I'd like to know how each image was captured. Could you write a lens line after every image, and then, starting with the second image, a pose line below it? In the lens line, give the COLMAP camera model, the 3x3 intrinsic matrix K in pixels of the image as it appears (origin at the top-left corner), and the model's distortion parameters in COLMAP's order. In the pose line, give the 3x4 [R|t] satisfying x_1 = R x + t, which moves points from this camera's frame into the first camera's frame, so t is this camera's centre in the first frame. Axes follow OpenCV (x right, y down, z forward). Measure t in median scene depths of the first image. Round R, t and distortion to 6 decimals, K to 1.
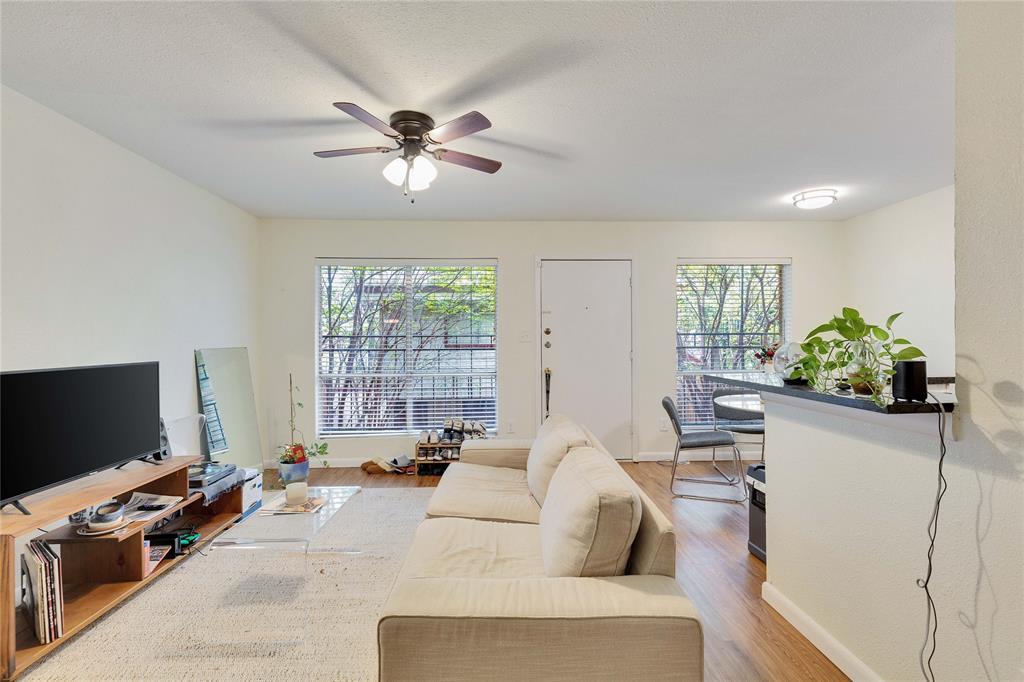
lens RADIAL K [[465.5, 0, 512.0], [0, 465.5, 341.0], [0, 0, 1]] dist [0.008350, 0.000142]
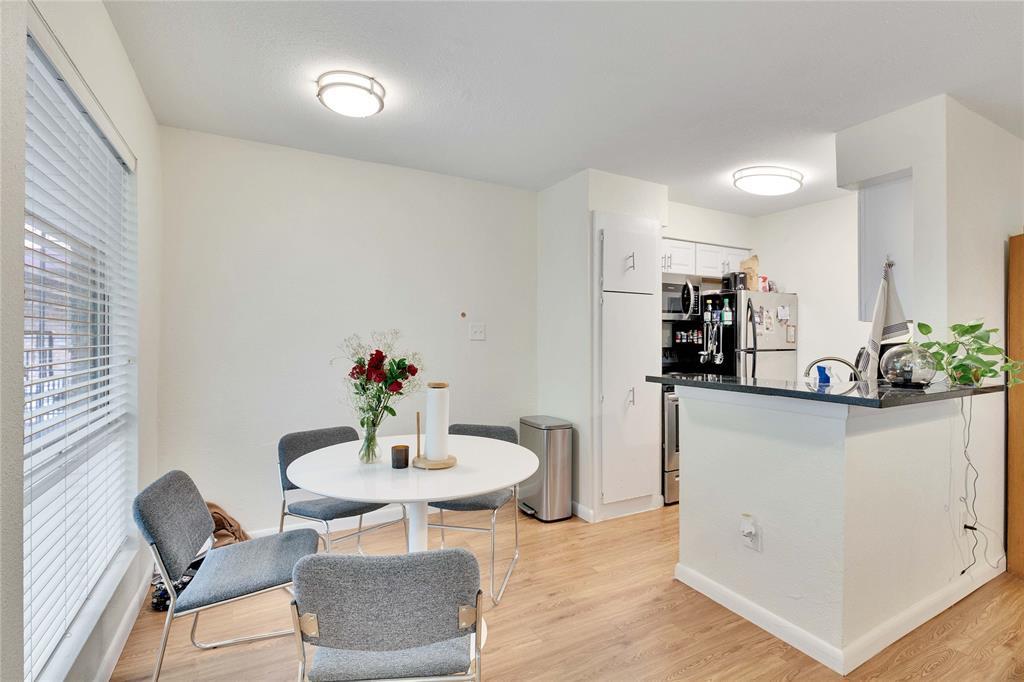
lens RADIAL K [[472.2, 0, 508.1], [0, 472.2, 342.4], [0, 0, 1]] dist [-0.000014, -0.000403]
pose [[-0.440711, -0.001716, 0.897648, 0.046891], [0.002304, 0.999993, 0.003043, -0.002987], [-0.897646, 0.003409, -0.440704, 0.966710]]
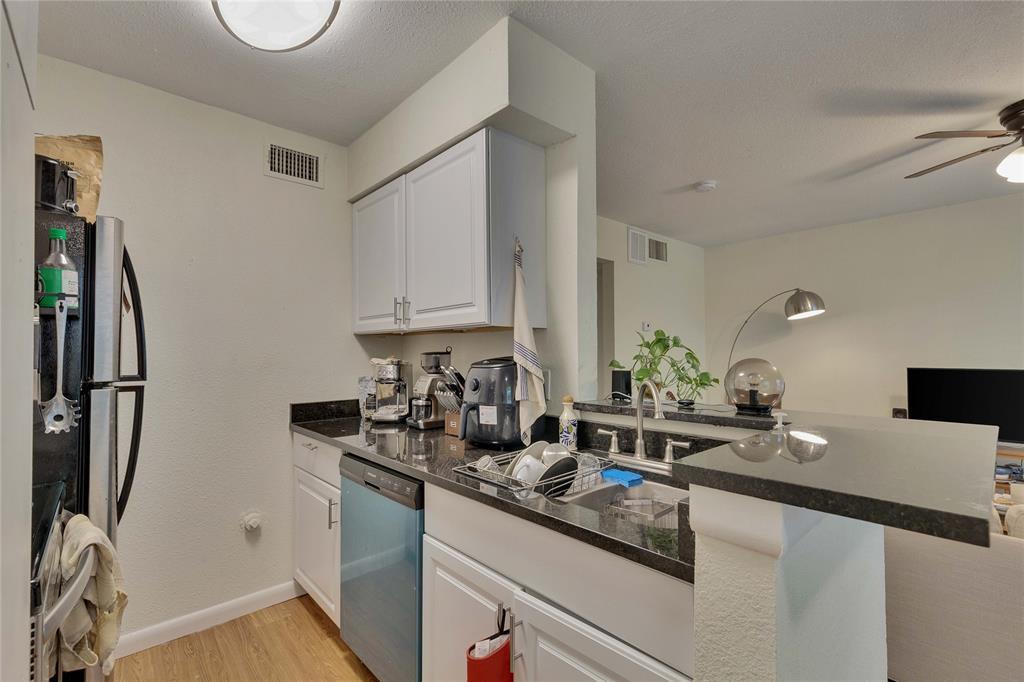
lens RADIAL K [[459.6, 0, 509.5], [0, 459.6, 344.0], [0, 0, 1]] dist [0.010024, 0.000168]
pose [[-0.772802, -0.005753, -0.634622, 0.633834], [0.005247, 0.999867, -0.015454, -0.005226], [0.634626, -0.015273, -0.772668, 0.597399]]
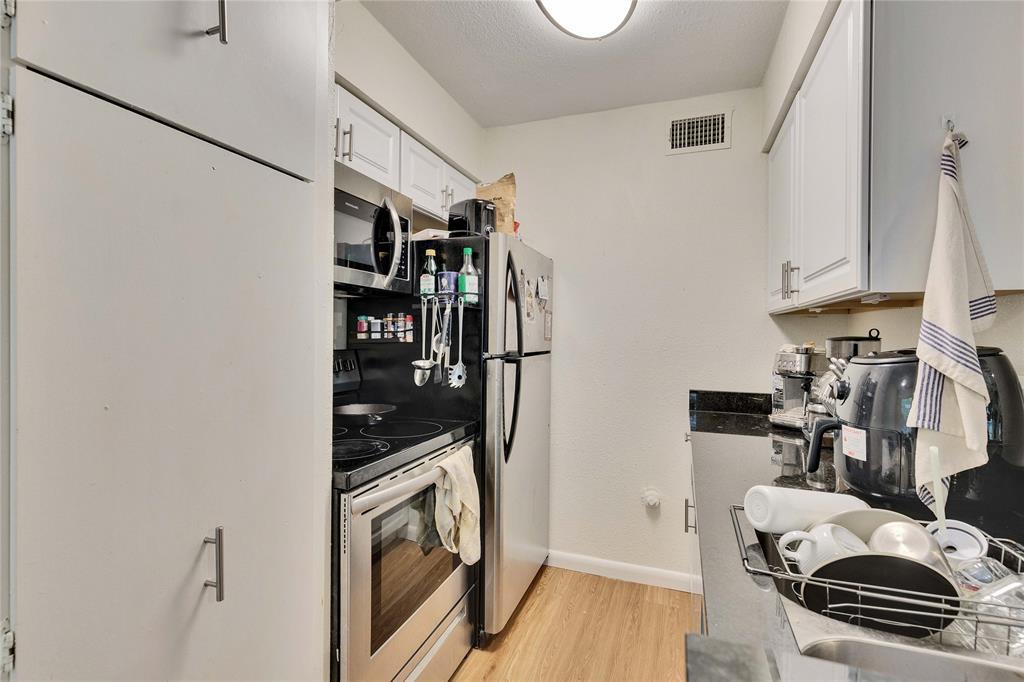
lens RADIAL K [[465.5, 0, 512.0], [0, 465.5, 341.0], [0, 0, 1]] dist [0.008350, 0.000142]
pose [[-0.921965, -0.011909, 0.387089, 0.469177], [-0.006872, 0.999873, 0.014394, -0.005021], [-0.387211, 0.010610, -0.921930, 0.570150]]
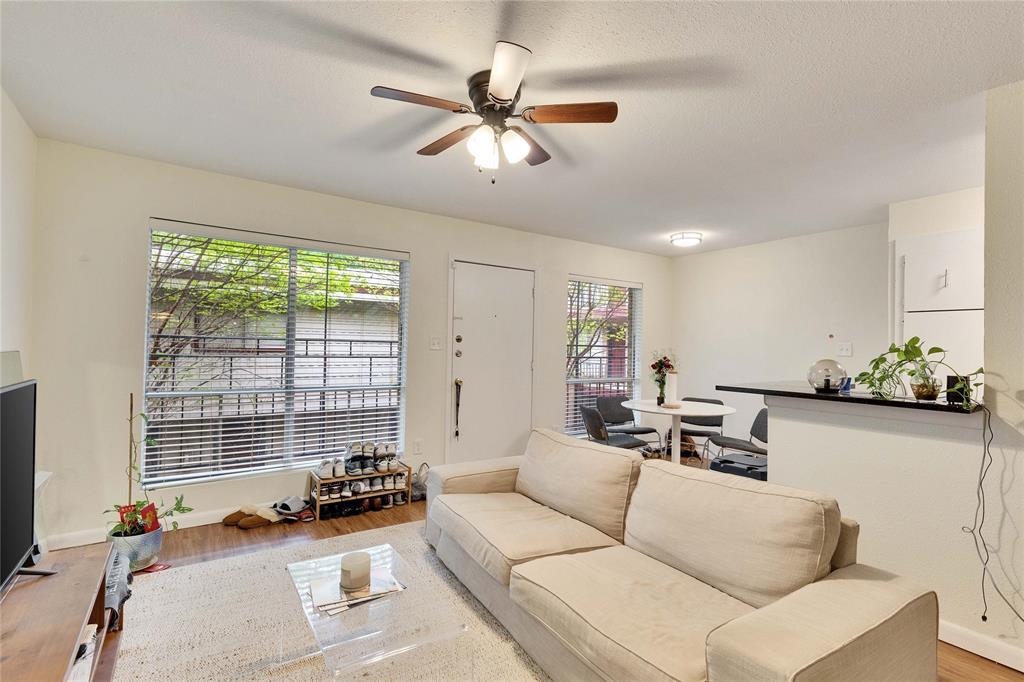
lens RADIAL K [[481.2, 0, 512.0], [0, 481.2, 341.0], [0, 0, 1]] dist [0.008138, -0.000090]
pose [[0.848570, 0.028852, 0.528296, -0.361363], [-0.023070, 0.999580, -0.017536, -0.002467], [-0.528581, 0.002693, 0.848879, 0.149803]]
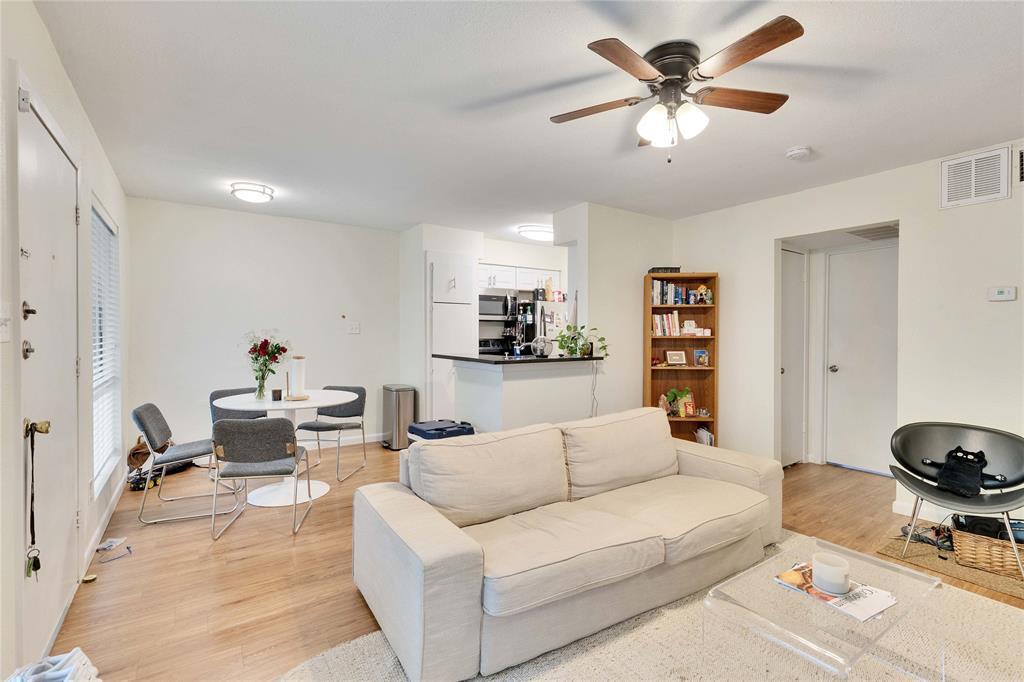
lens RADIAL K [[465.5, 0, 512.0], [0, 465.5, 341.0], [0, 0, 1]] dist [0.008350, 0.000142]
pose [[-0.534466, -0.011168, 0.845116, -0.428365], [0.002356, 0.999889, 0.014703, -0.002589], [-0.845187, 0.009849, -0.534380, 0.952507]]
